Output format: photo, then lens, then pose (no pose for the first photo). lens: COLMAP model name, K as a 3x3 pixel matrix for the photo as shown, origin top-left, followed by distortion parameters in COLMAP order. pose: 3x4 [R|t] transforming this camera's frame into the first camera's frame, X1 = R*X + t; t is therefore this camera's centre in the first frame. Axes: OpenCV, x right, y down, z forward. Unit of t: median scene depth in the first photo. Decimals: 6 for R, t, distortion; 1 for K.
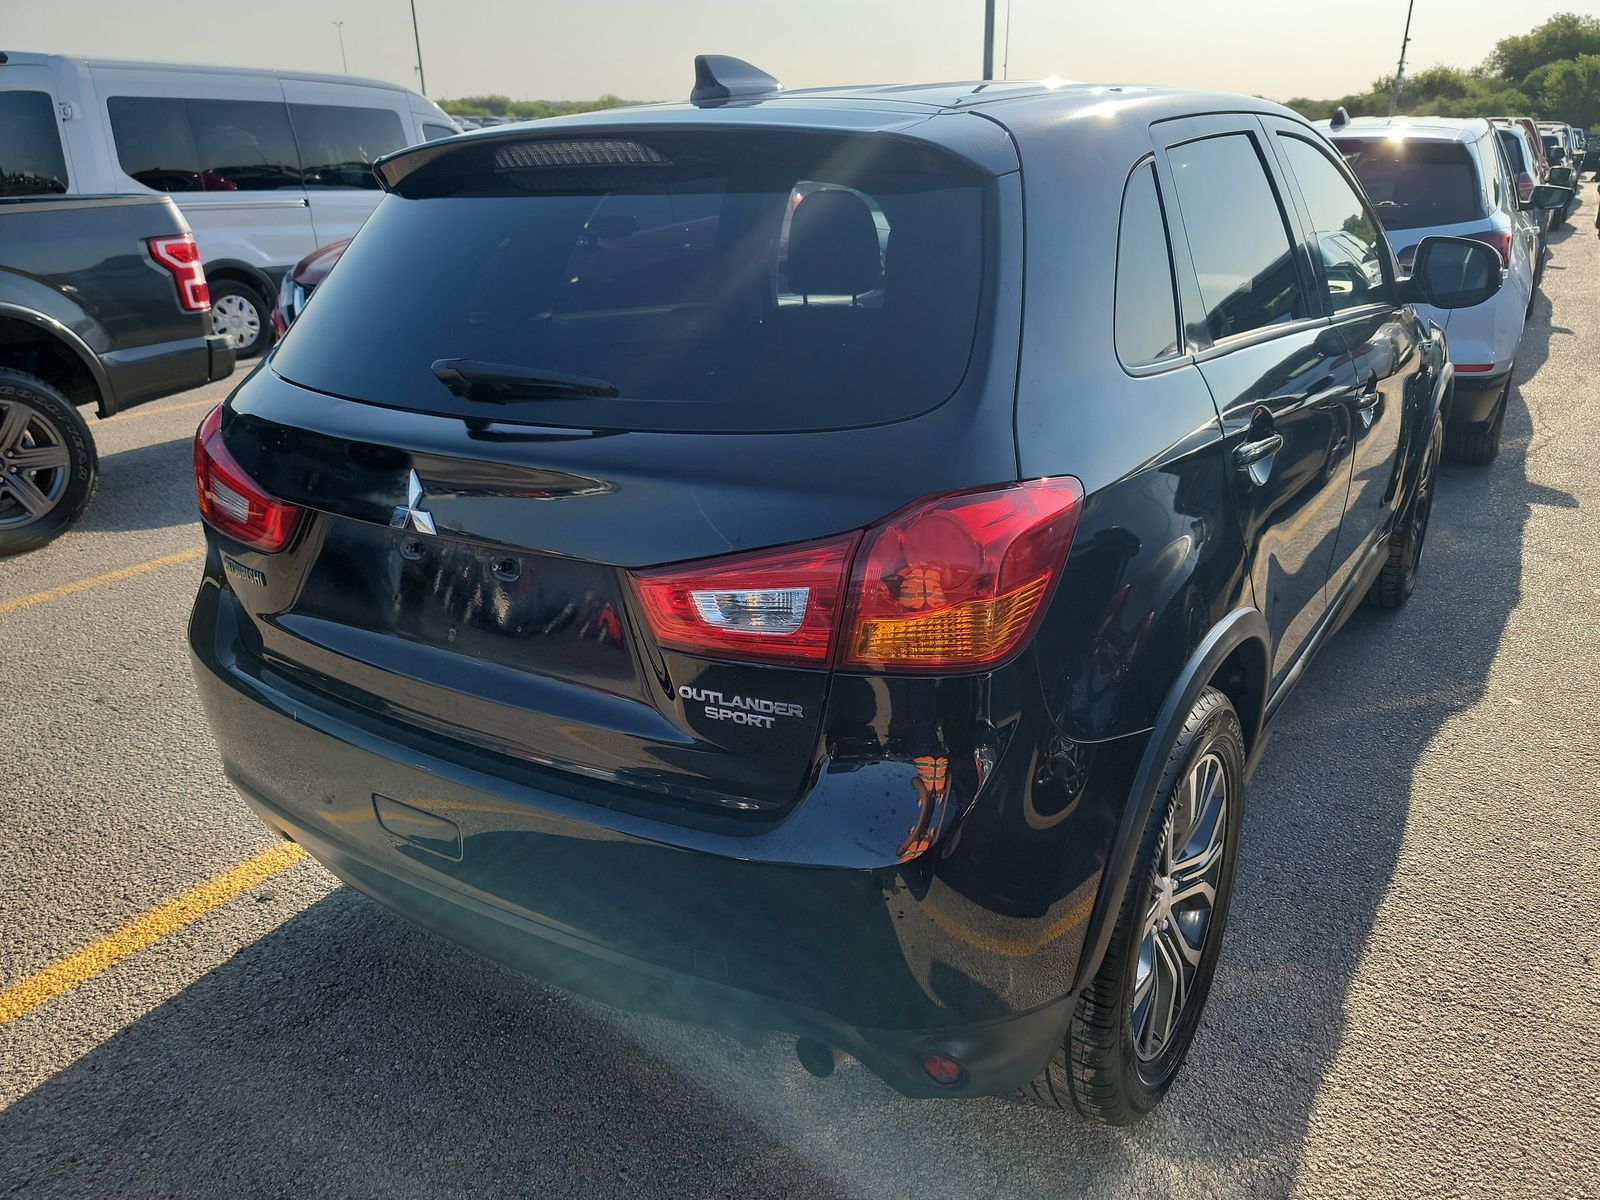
lens RADIAL K [[1117.8, 0, 801.0], [0, 1117.8, 592.8], [0, 0, 1]] dist [0.037645, -0.015869]
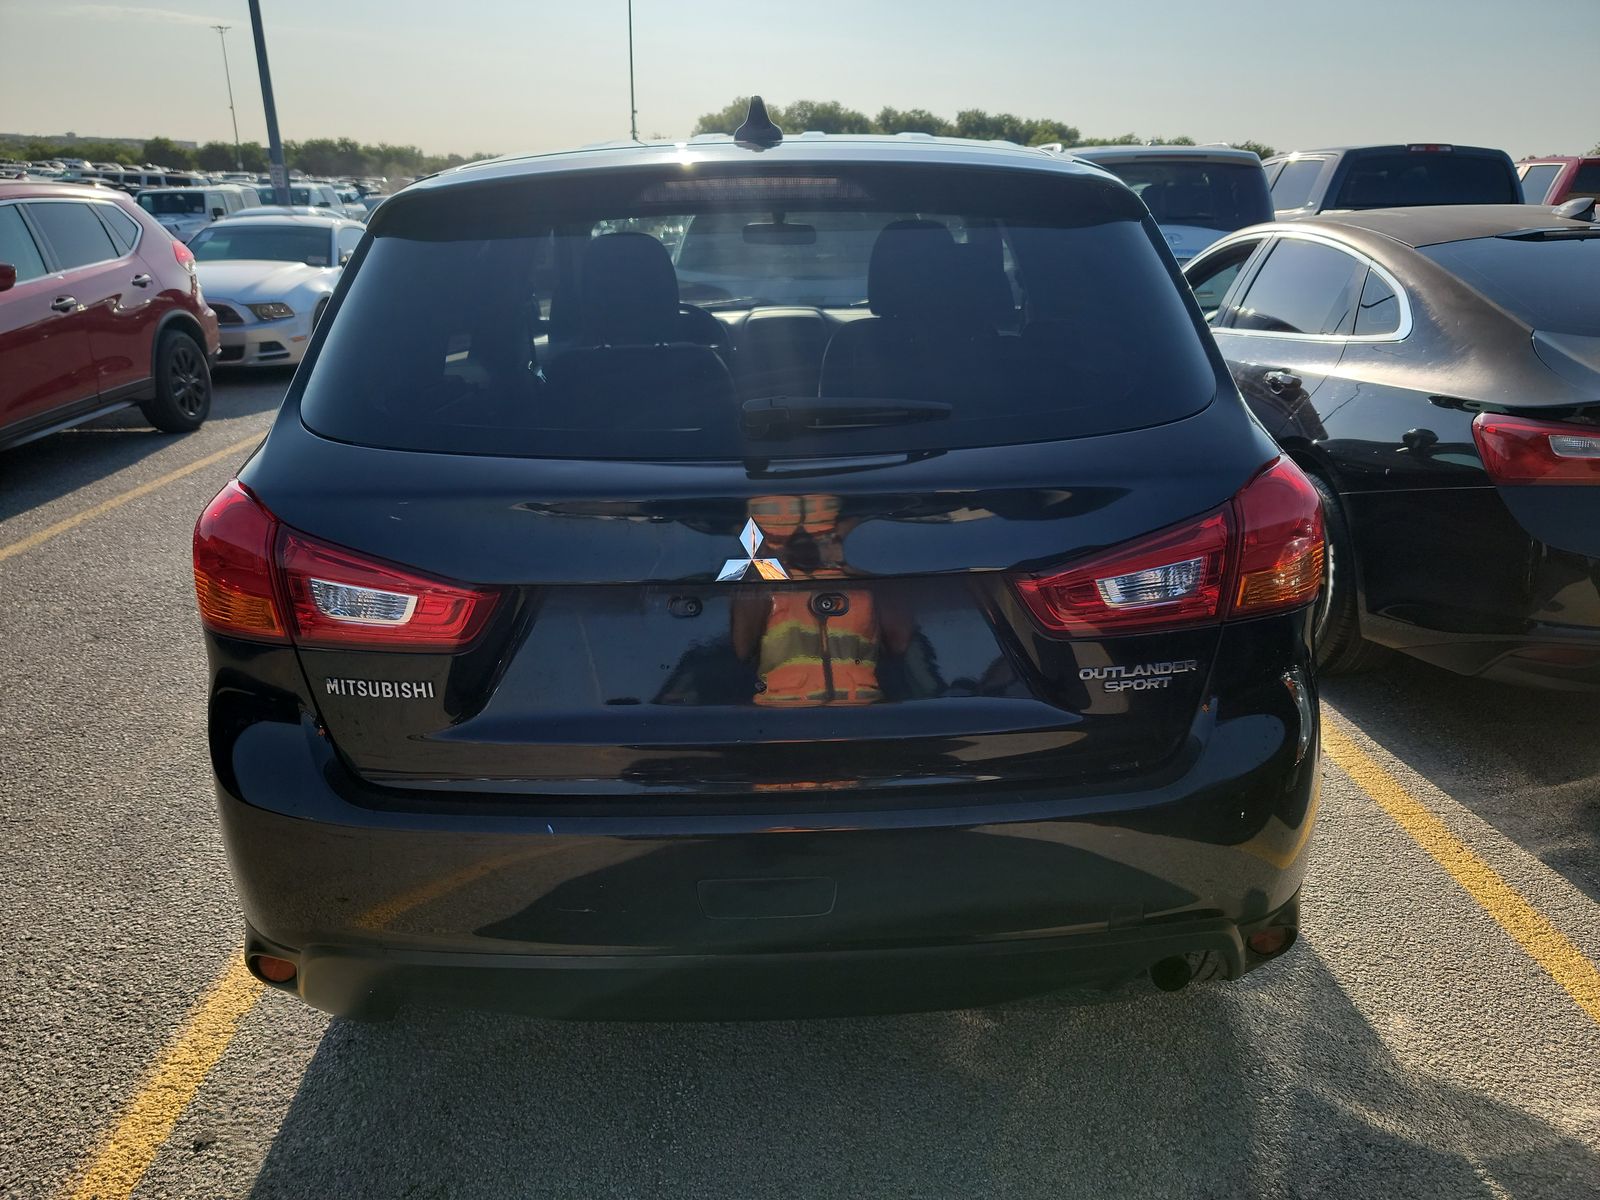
lens RADIAL K [[1117.8, 0, 799.6], [0, 1117.8, 604.2], [0, 0, 1]] dist [0.037645, -0.015869]
pose [[0.837855, -0.165656, 0.520152, -0.914132], [0.185080, 0.982612, 0.014814, -0.048349], [-0.513561, 0.083857, 0.853945, 0.202555]]
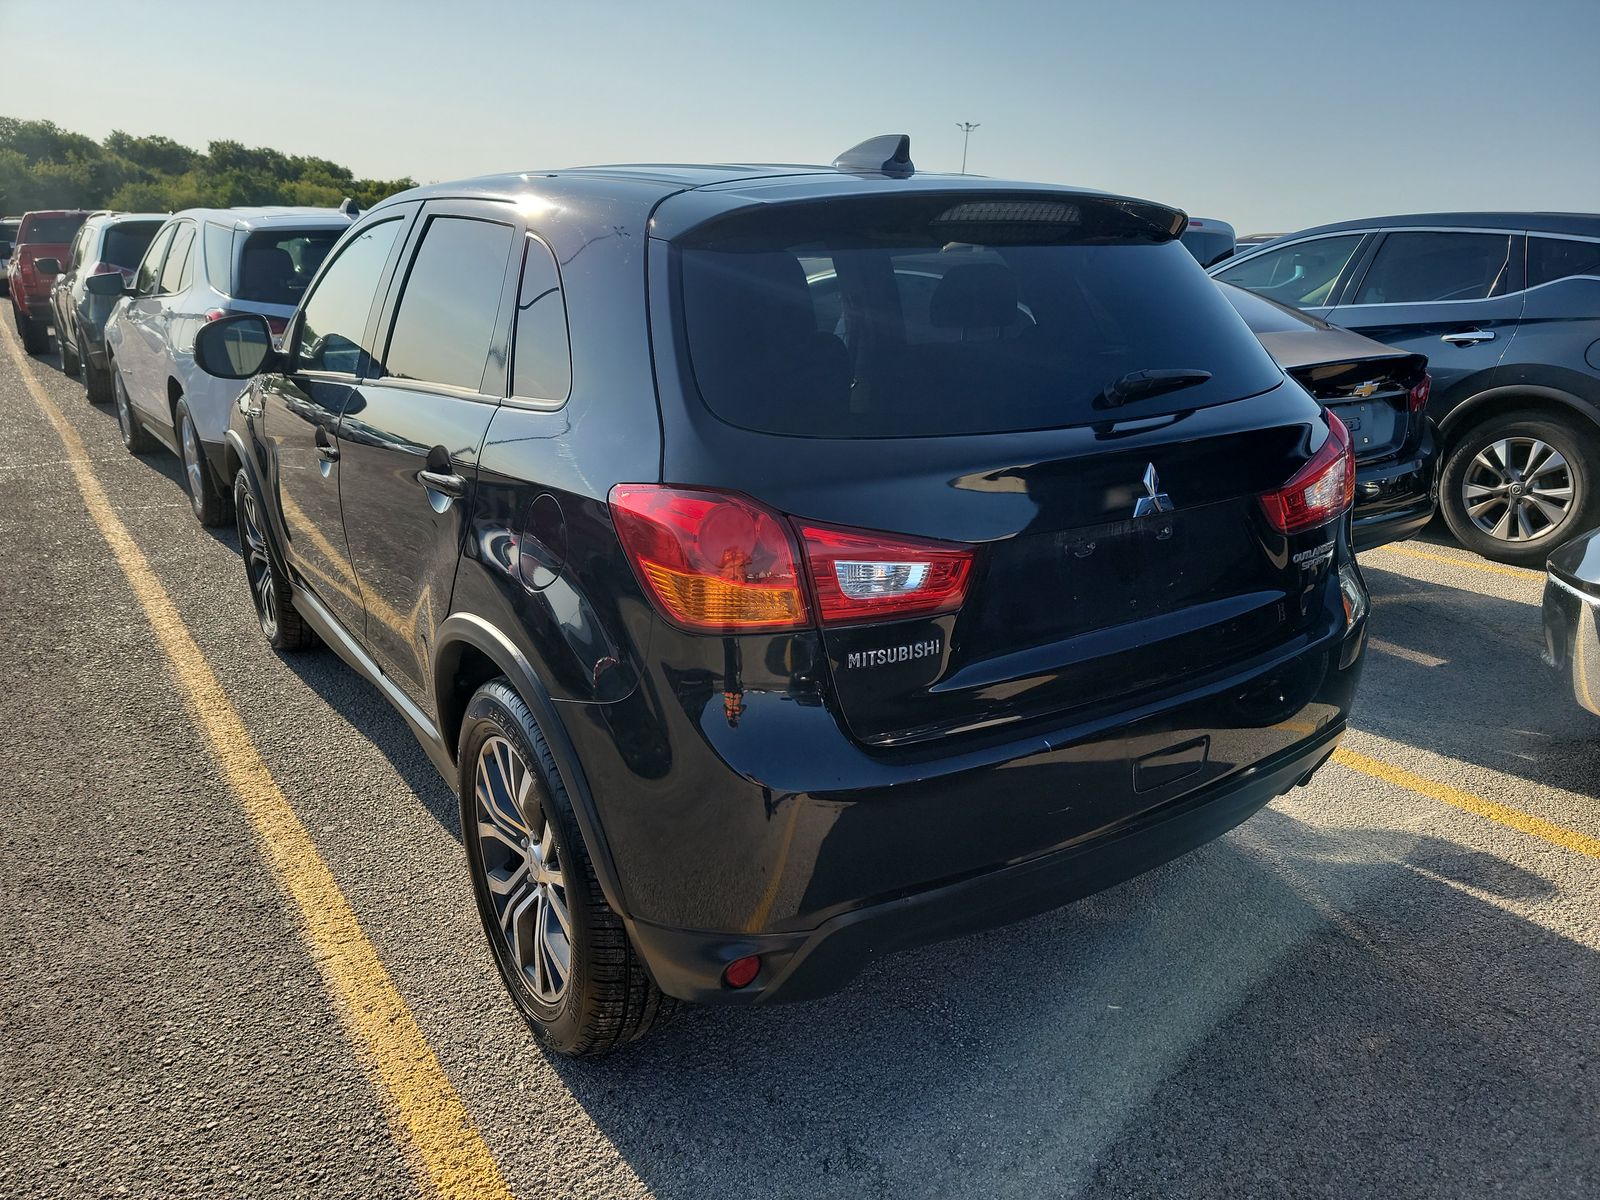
lens RADIAL K [[1117.8, 0, 800.0], [0, 1117.8, 601.9], [0, 0, 1]] dist [0.037645, -0.015869]
pose [[0.397829, -0.240087, 0.885489, -1.755089], [0.304205, 0.945073, 0.119570, -0.246246], [-0.865559, 0.221802, 0.449012, 0.884251]]
